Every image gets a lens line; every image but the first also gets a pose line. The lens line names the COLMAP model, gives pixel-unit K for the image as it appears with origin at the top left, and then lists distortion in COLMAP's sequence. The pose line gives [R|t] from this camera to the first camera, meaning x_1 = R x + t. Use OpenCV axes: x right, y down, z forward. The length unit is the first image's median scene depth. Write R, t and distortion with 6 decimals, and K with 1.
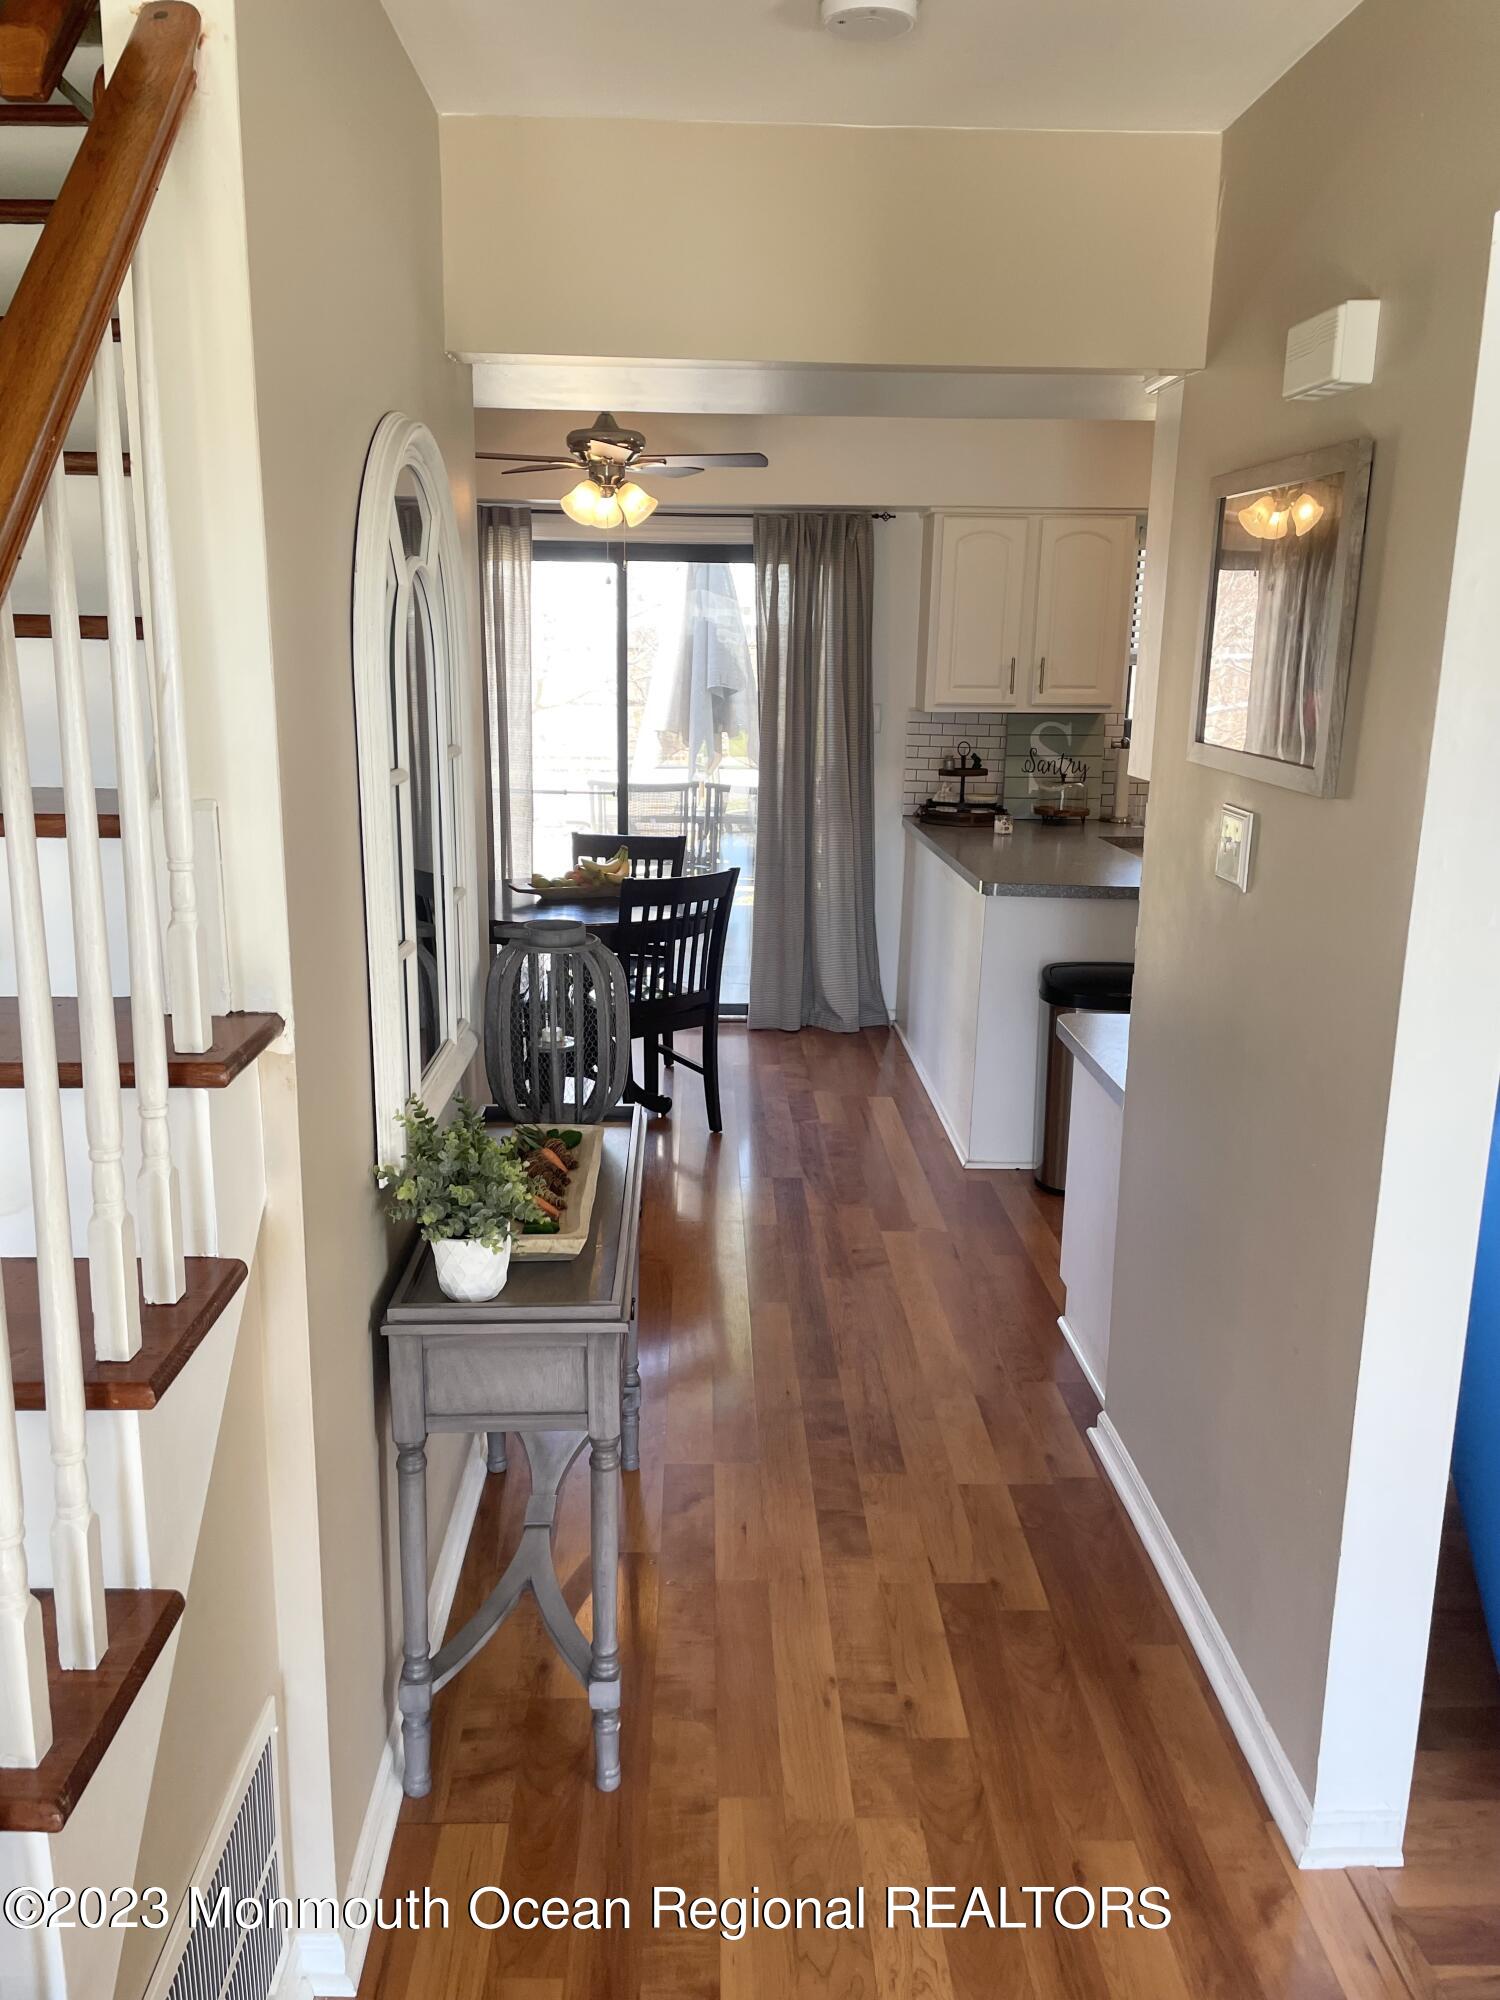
lens RADIAL K [[1527.5, 0, 750.0], [0, 1527.5, 1000.0], [0, 0, 1]] dist [0.039753, -0.007155]
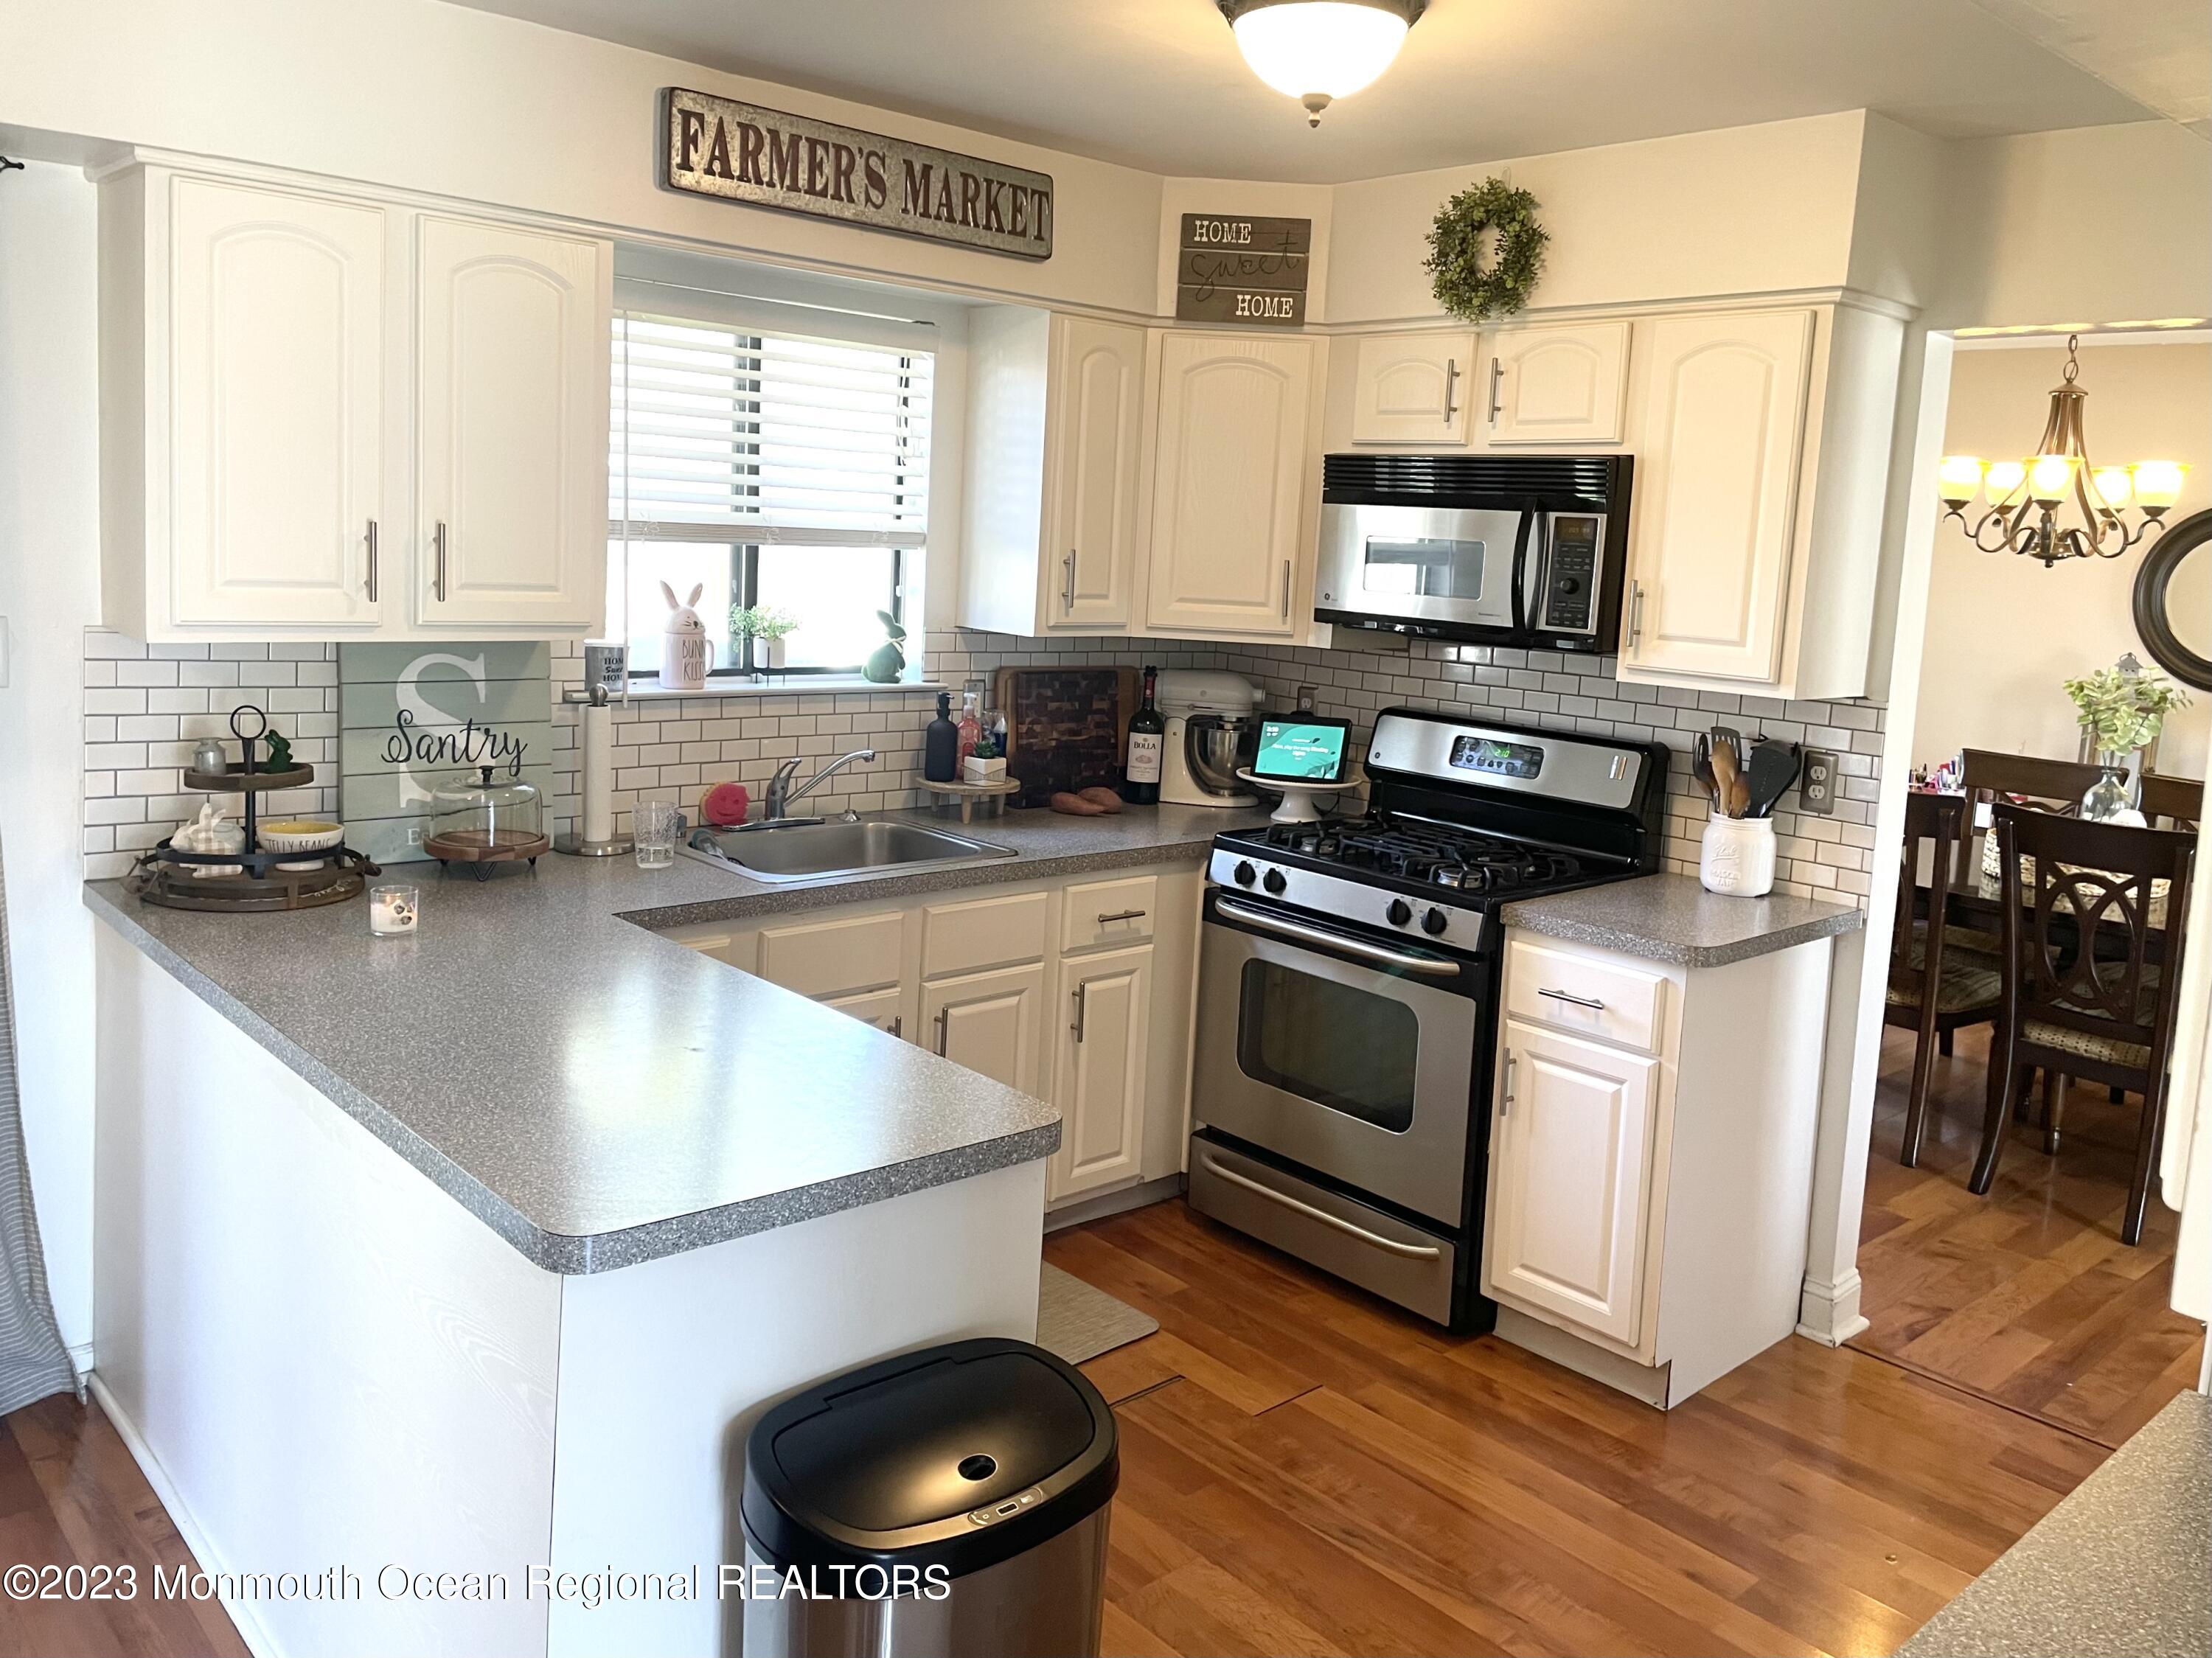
lens RADIAL K [[1689.3, 0, 1080.8], [0, 1689.3, 716.3], [0, 0, 1]] dist [0.039753, -0.007155]
pose [[0.773823, -0.045963, 0.631731, 0.018357], [0.106065, 0.992684, -0.057696, -0.113030], [-0.624458, 0.111651, 0.773037, 0.481572]]
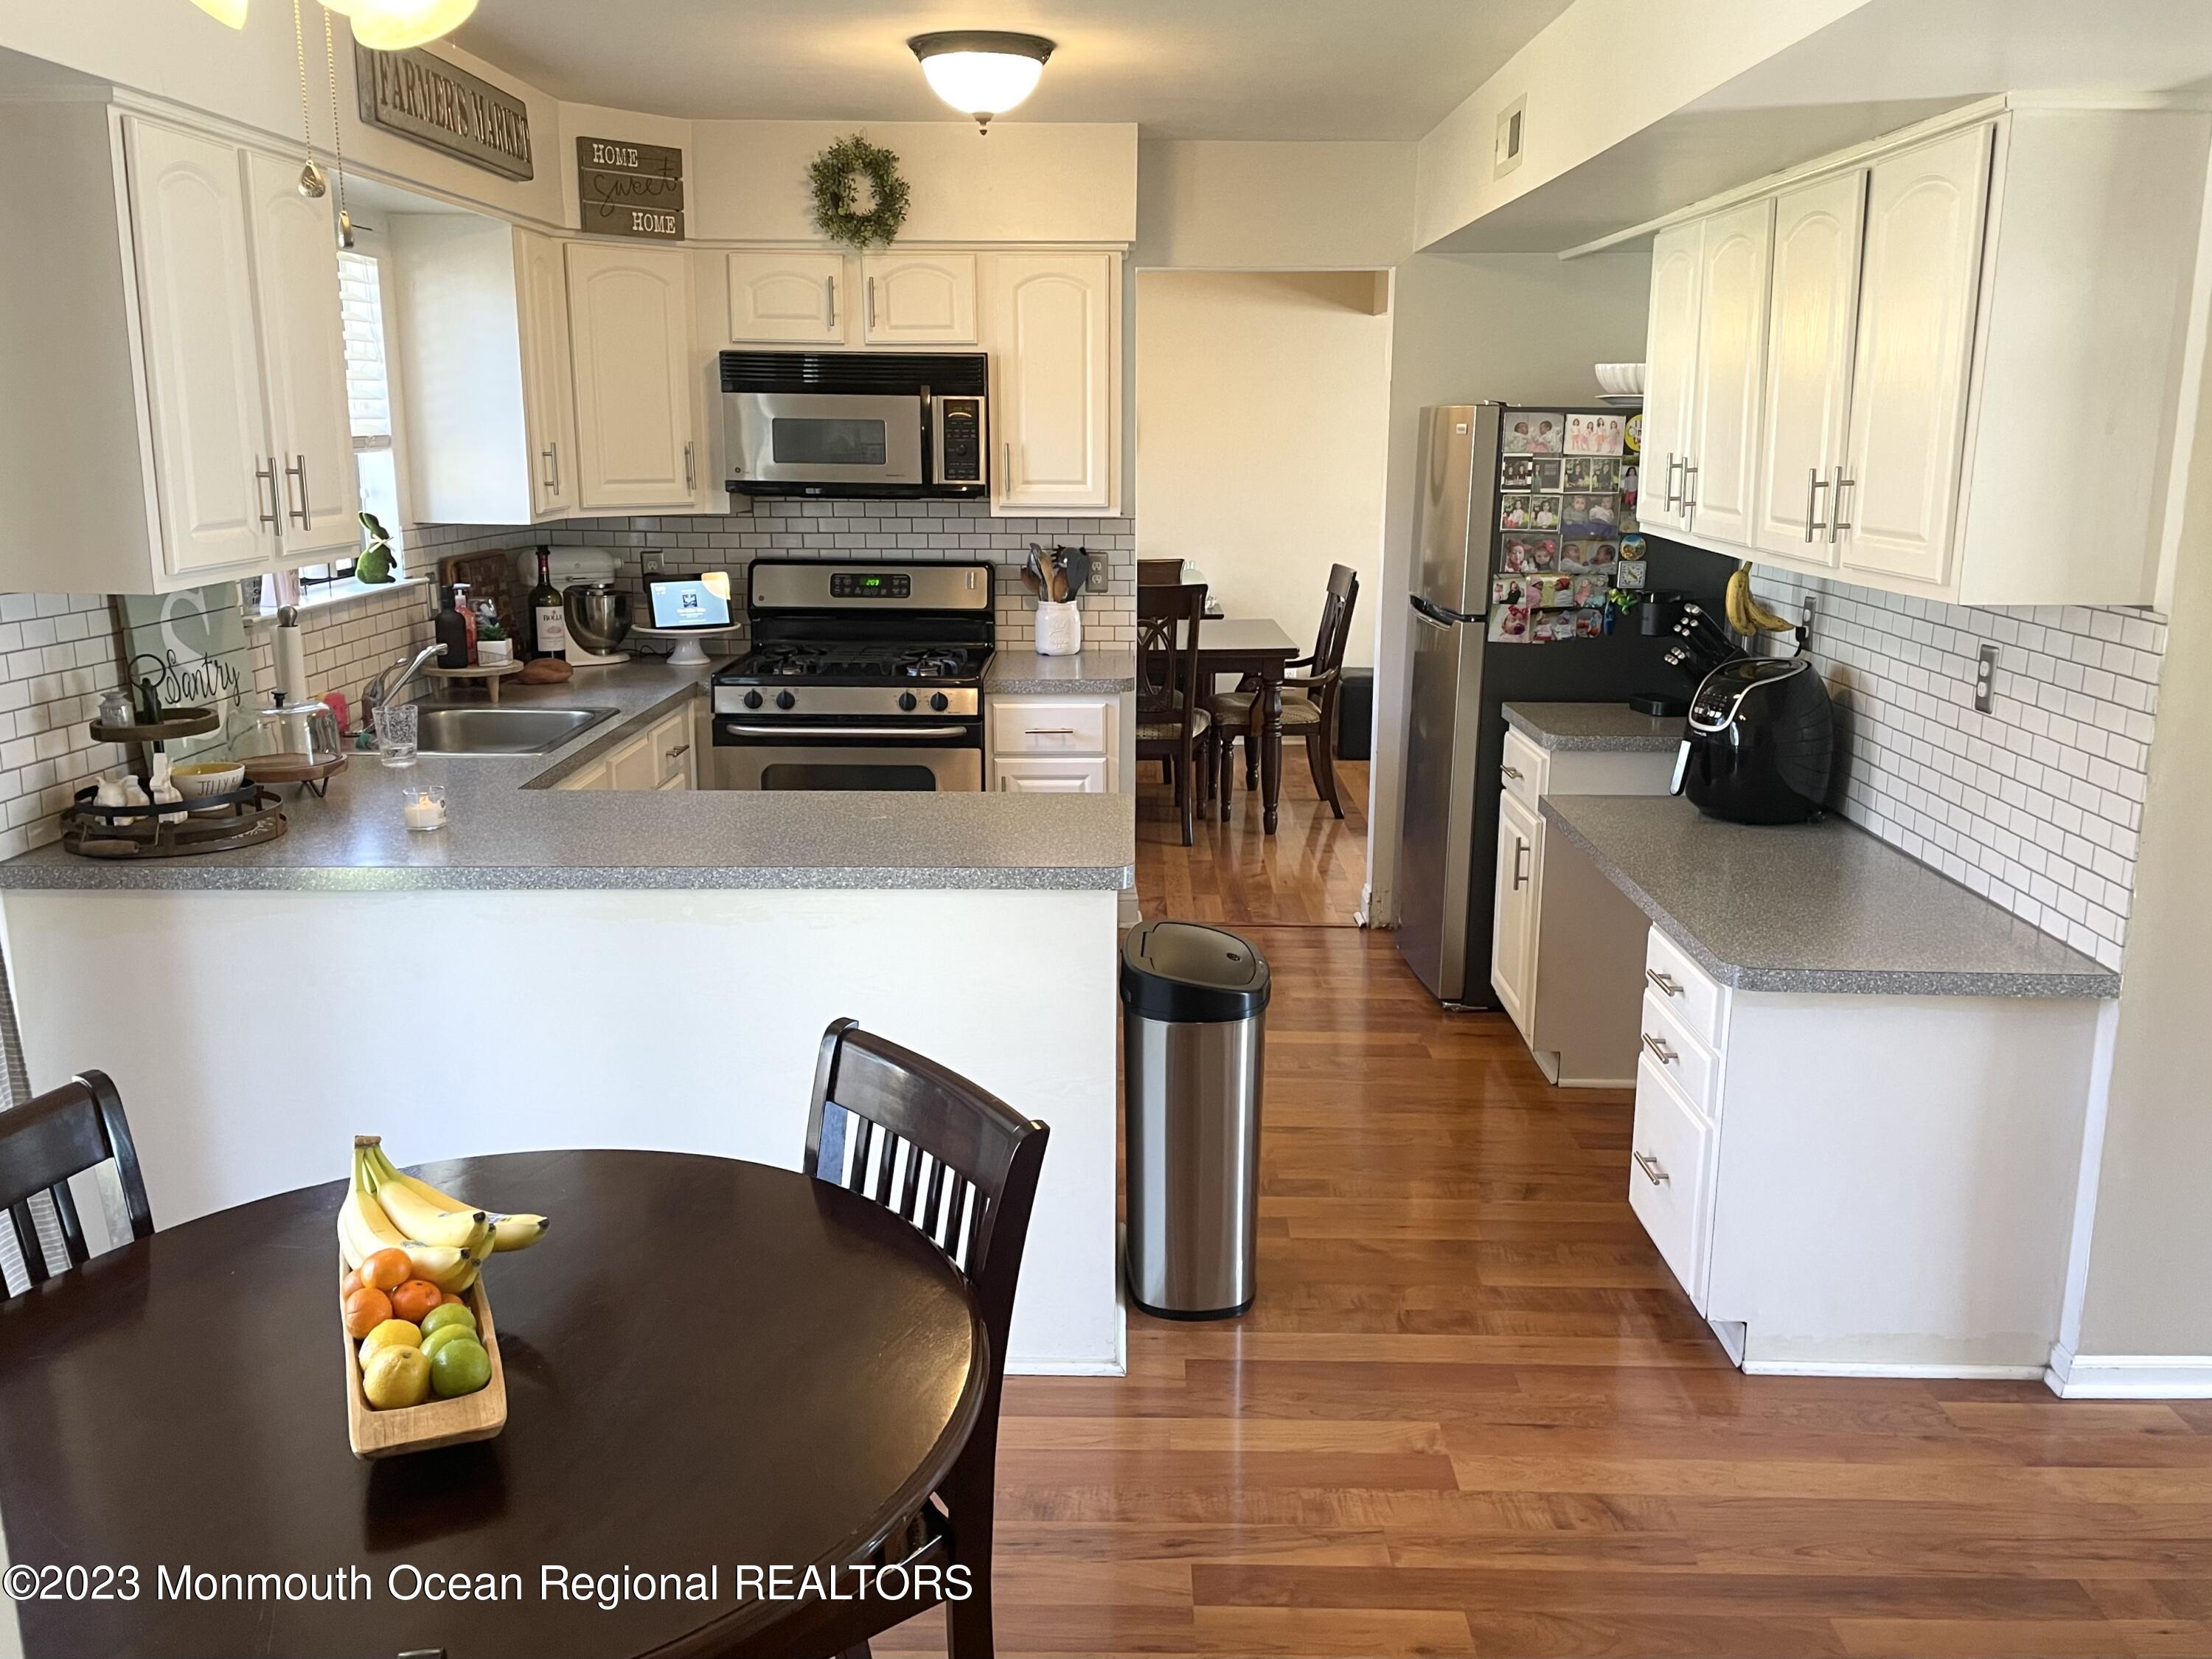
lens RADIAL K [[1841.1, 0, 1106.0], [0, 1841.1, 829.5], [0, 0, 1]] dist [-0.002397, -0.007744]
pose [[0.049162, -0.234111, 0.970966, -0.355352], [0.220962, 0.950603, 0.218014, -0.174382], [-0.974043, 0.203829, 0.098463, 0.694526]]
